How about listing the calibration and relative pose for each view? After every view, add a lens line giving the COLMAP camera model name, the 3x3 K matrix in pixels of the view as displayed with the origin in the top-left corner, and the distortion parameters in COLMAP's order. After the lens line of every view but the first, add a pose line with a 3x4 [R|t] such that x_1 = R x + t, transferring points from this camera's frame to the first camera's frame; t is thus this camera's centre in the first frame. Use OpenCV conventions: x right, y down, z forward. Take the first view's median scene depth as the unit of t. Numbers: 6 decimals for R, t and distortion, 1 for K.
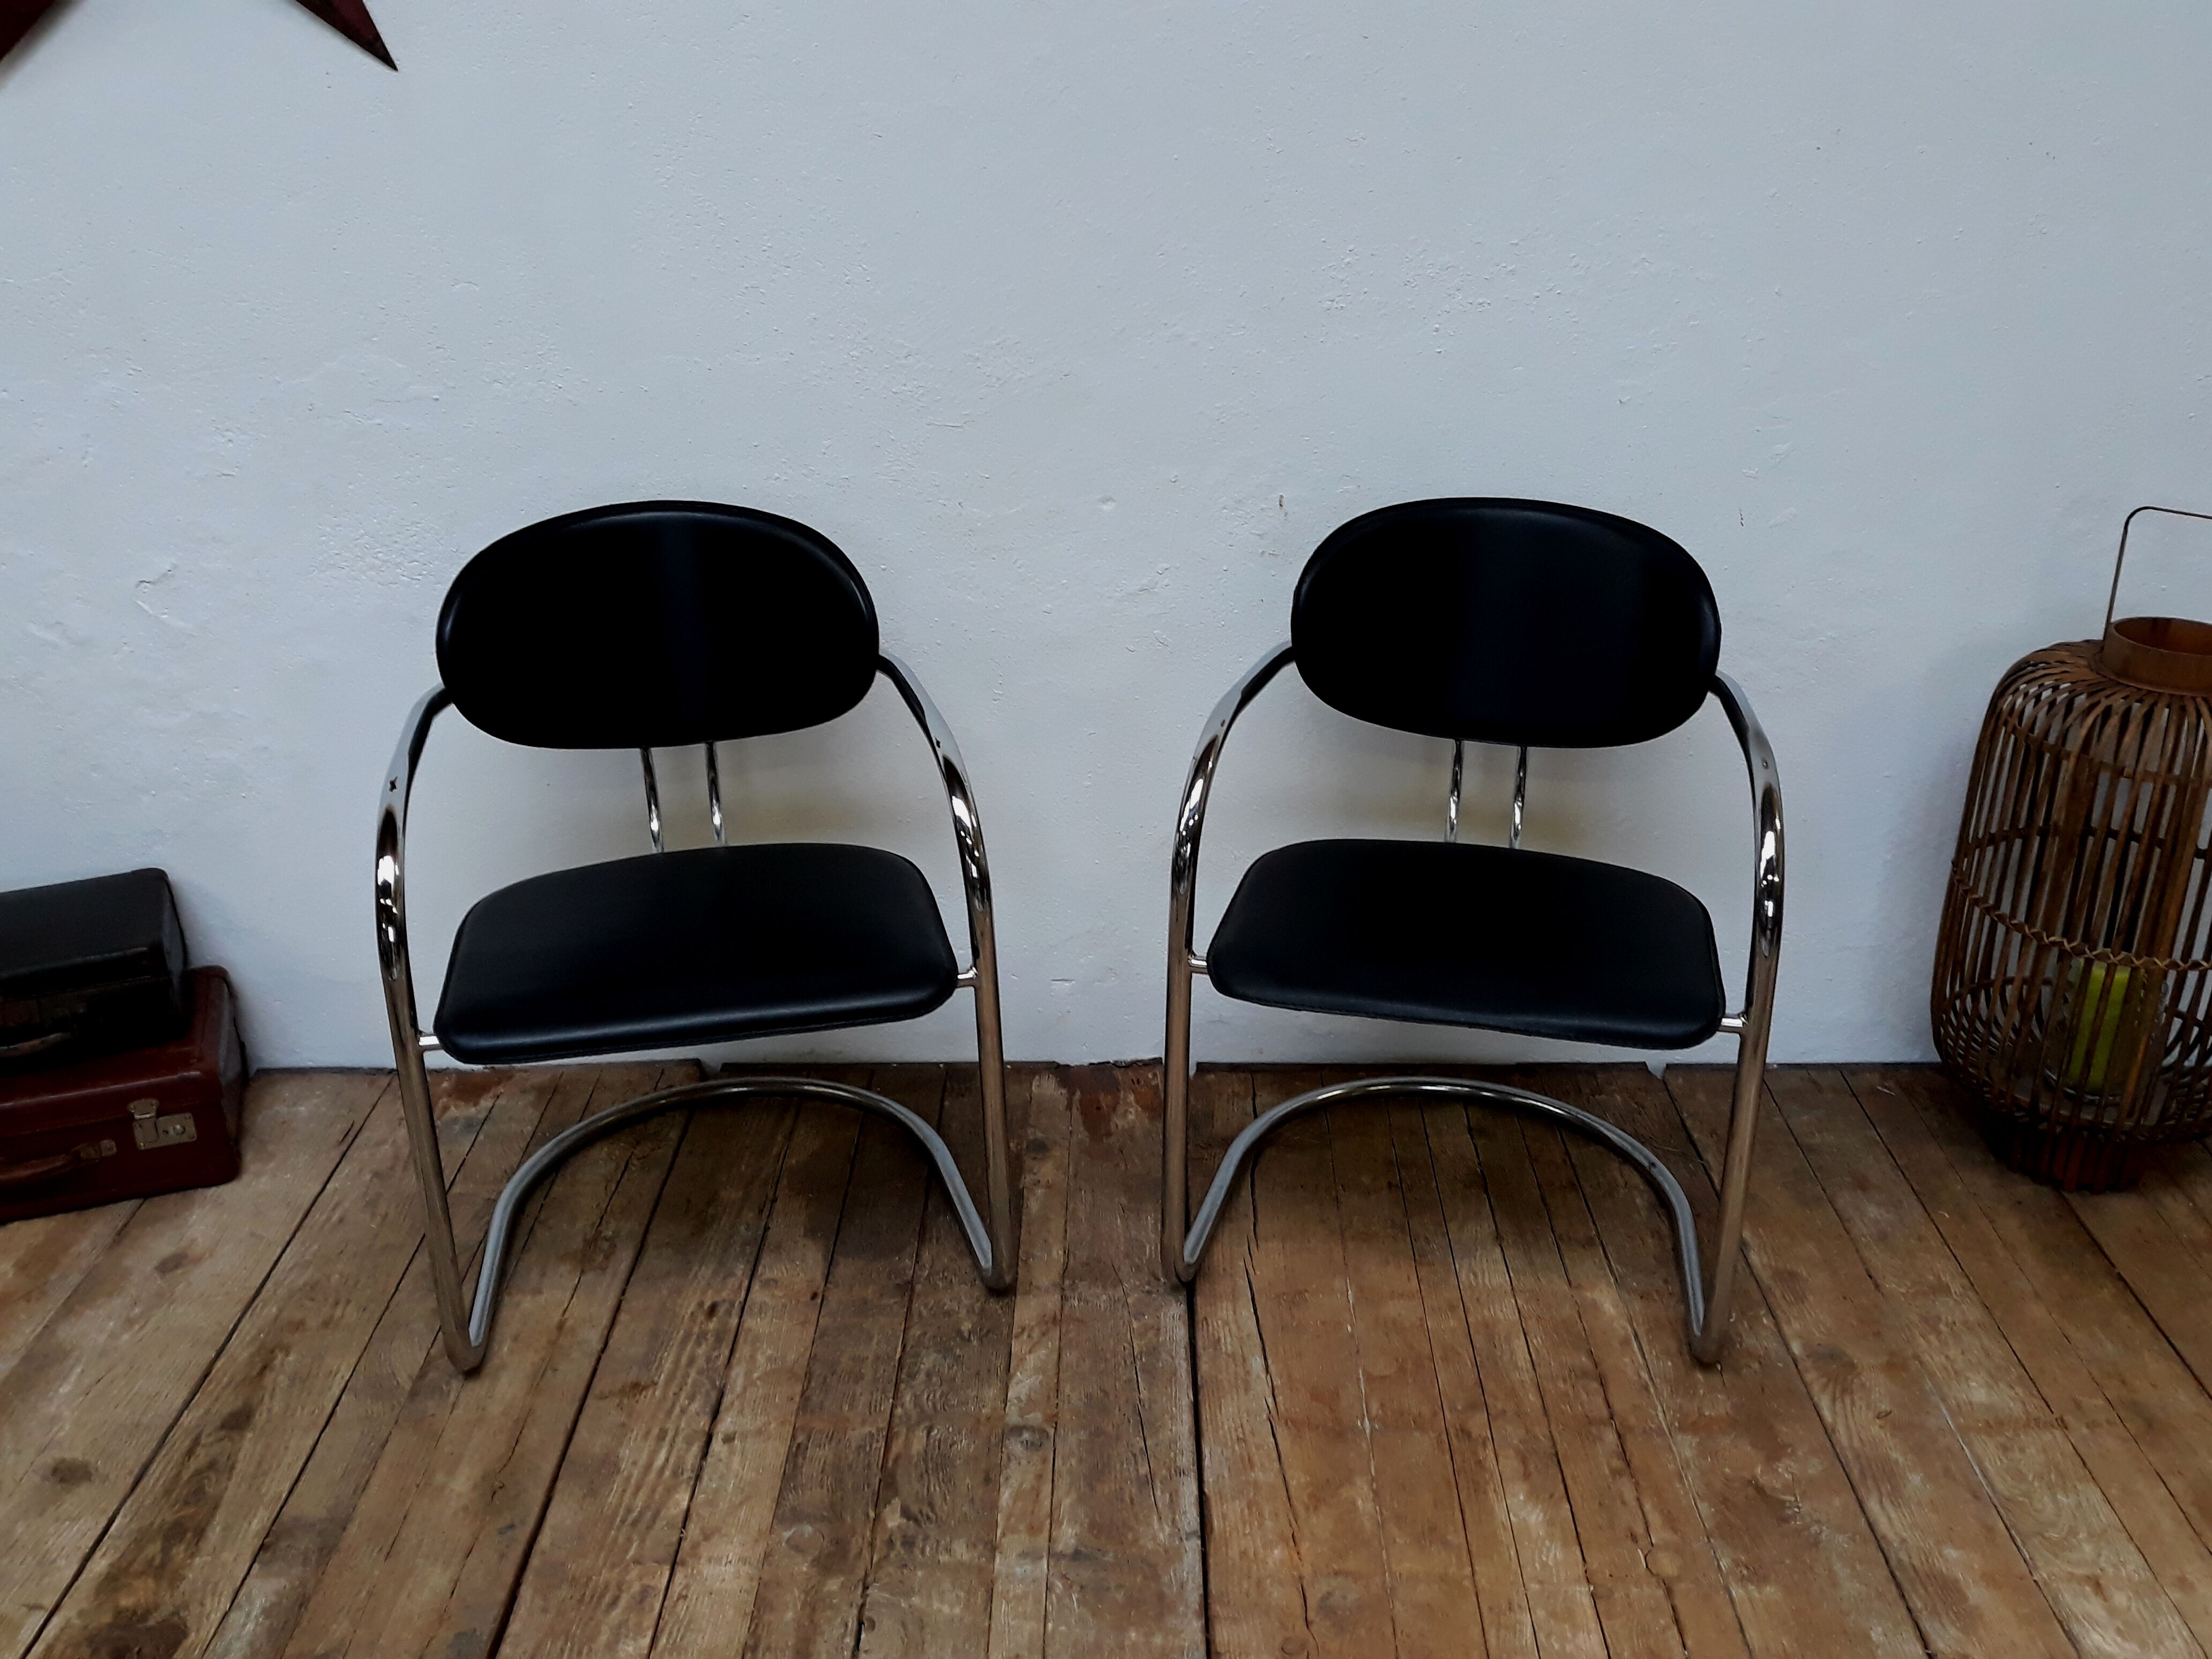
lens RADIAL K [[2083.0, 0, 1109.5], [0, 2083.0, 841.3], [0, 0, 1]] dist [-0.001543, -0.045028]
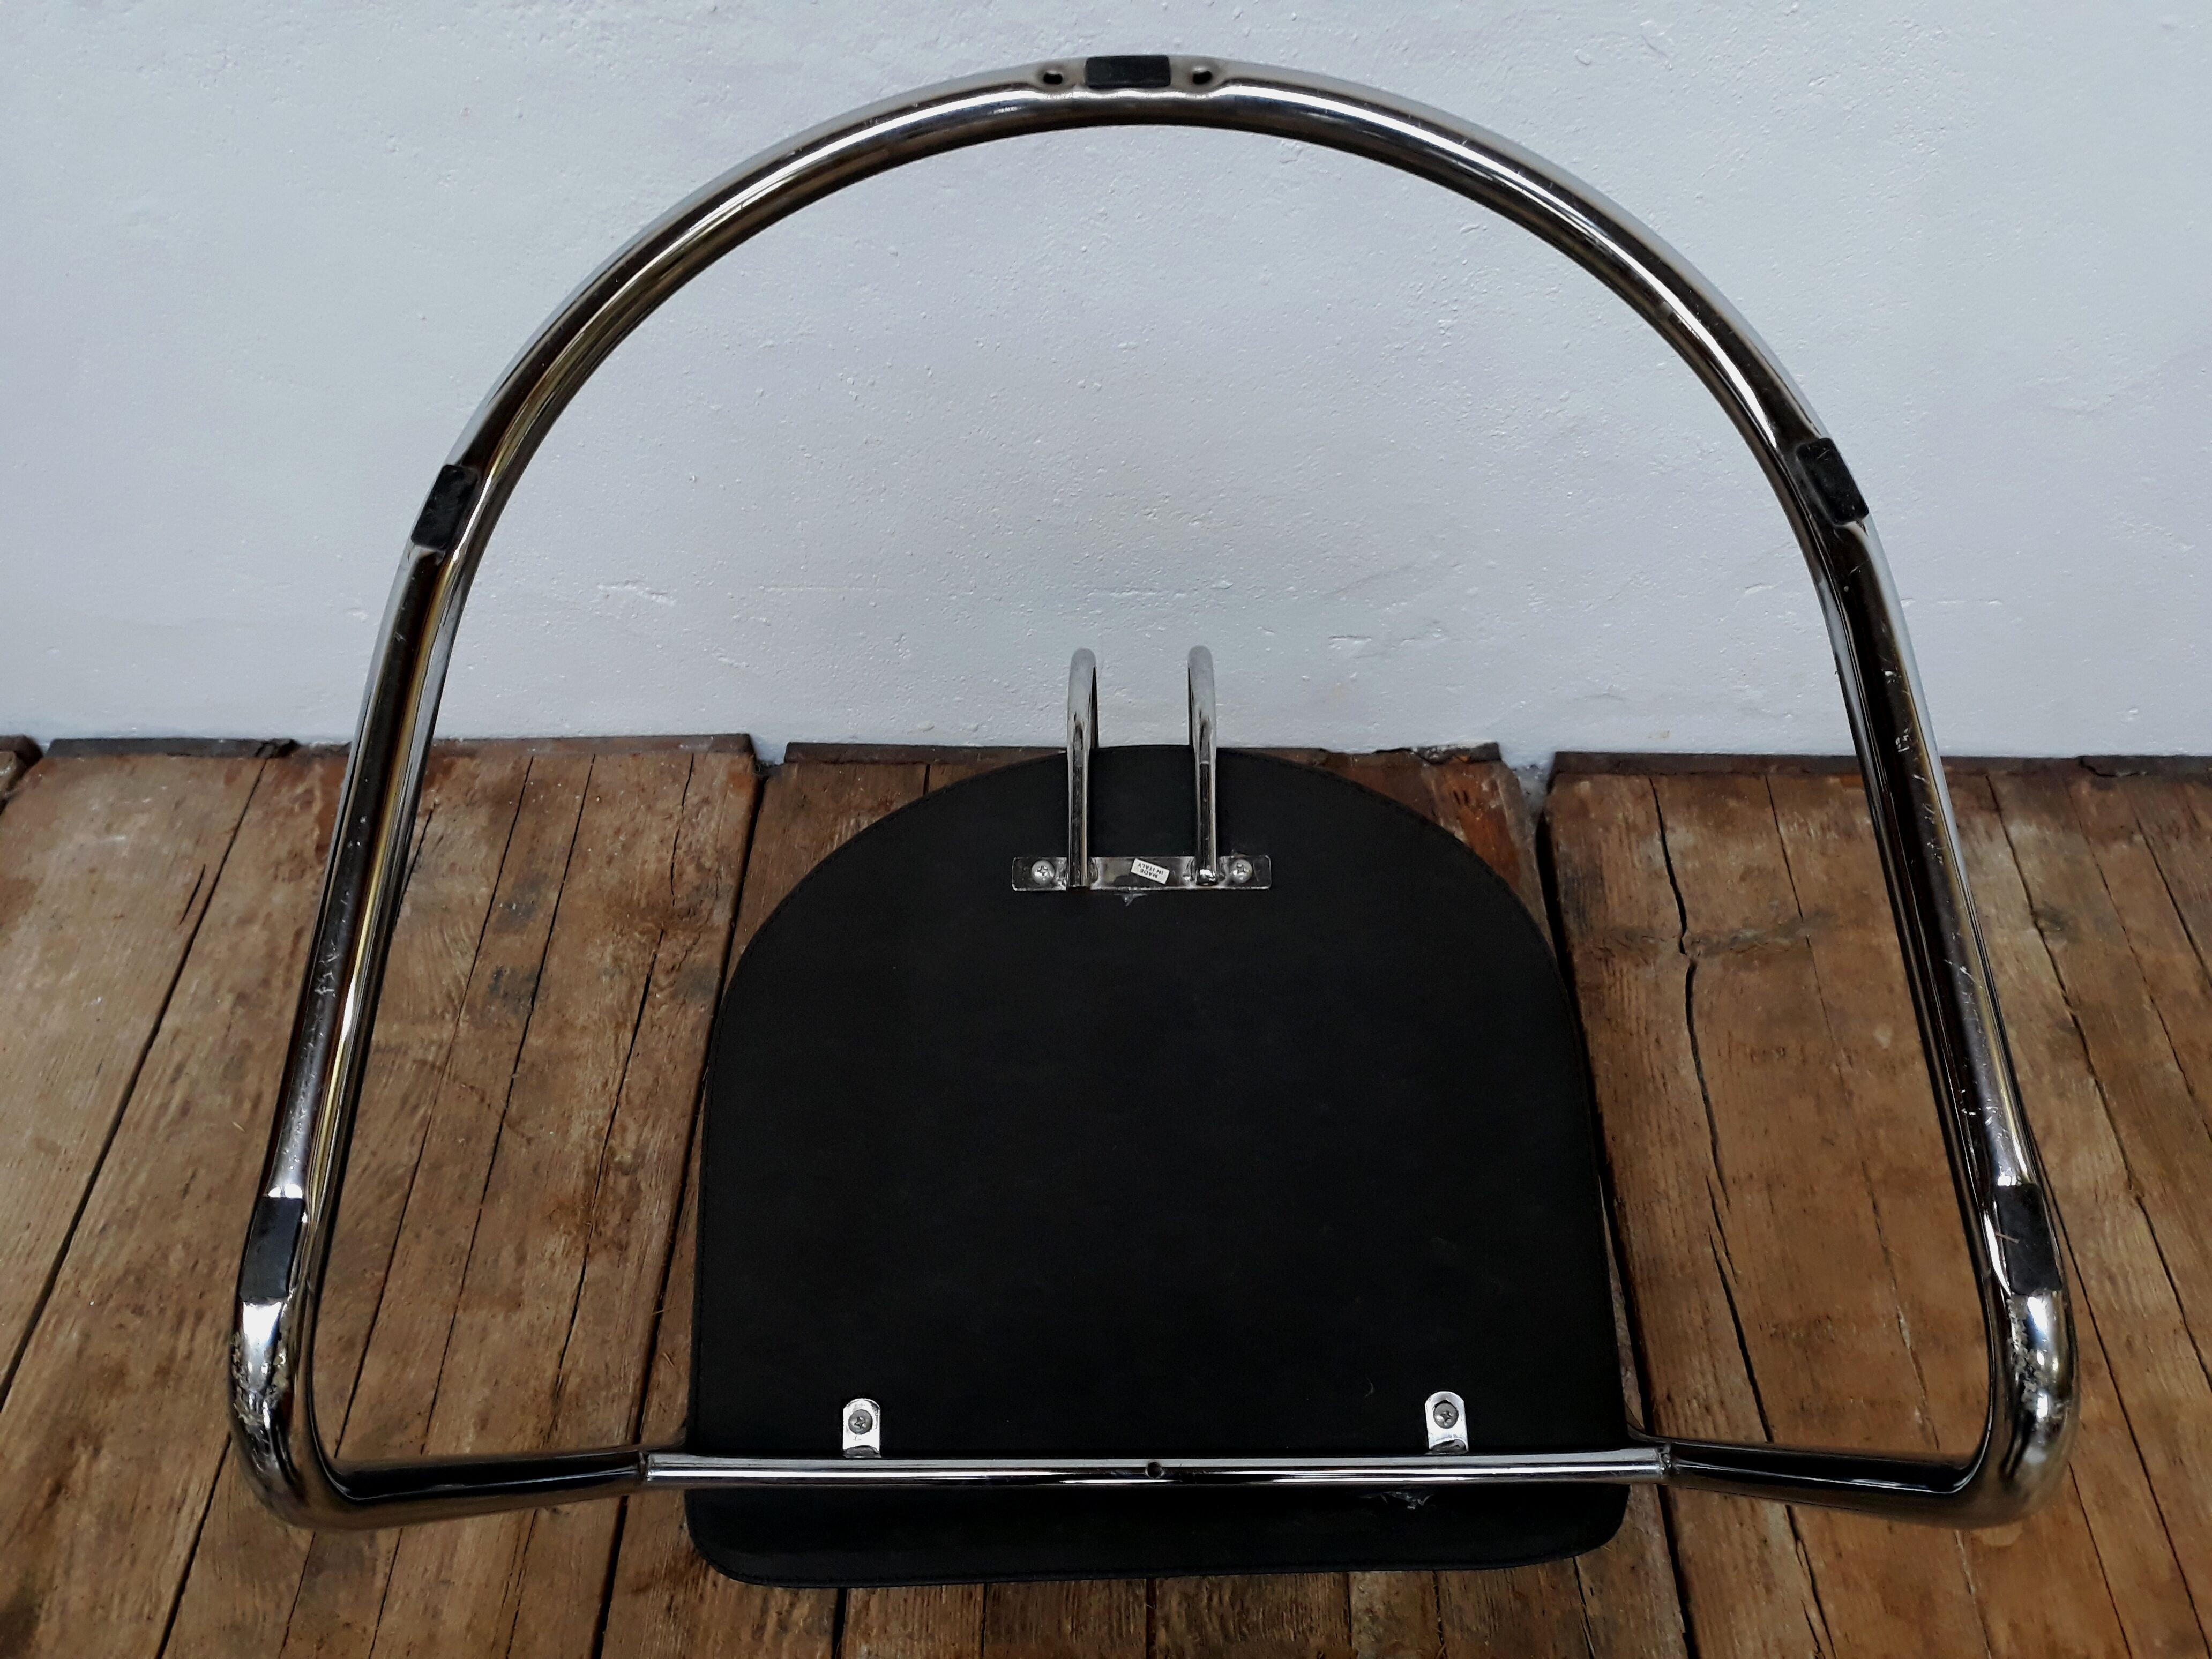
lens RADIAL K [[1860.4, 0, 1077.4], [0, 1860.4, 839.3], [0, 0, 1]] dist [-0.044842, 0.058973]
pose [[0.999831, 0.008510, -0.016321, -0.116071], [-0.000518, 0.899363, 0.437202, -0.139916], [0.018399, -0.437119, 0.899215, 0.632459]]
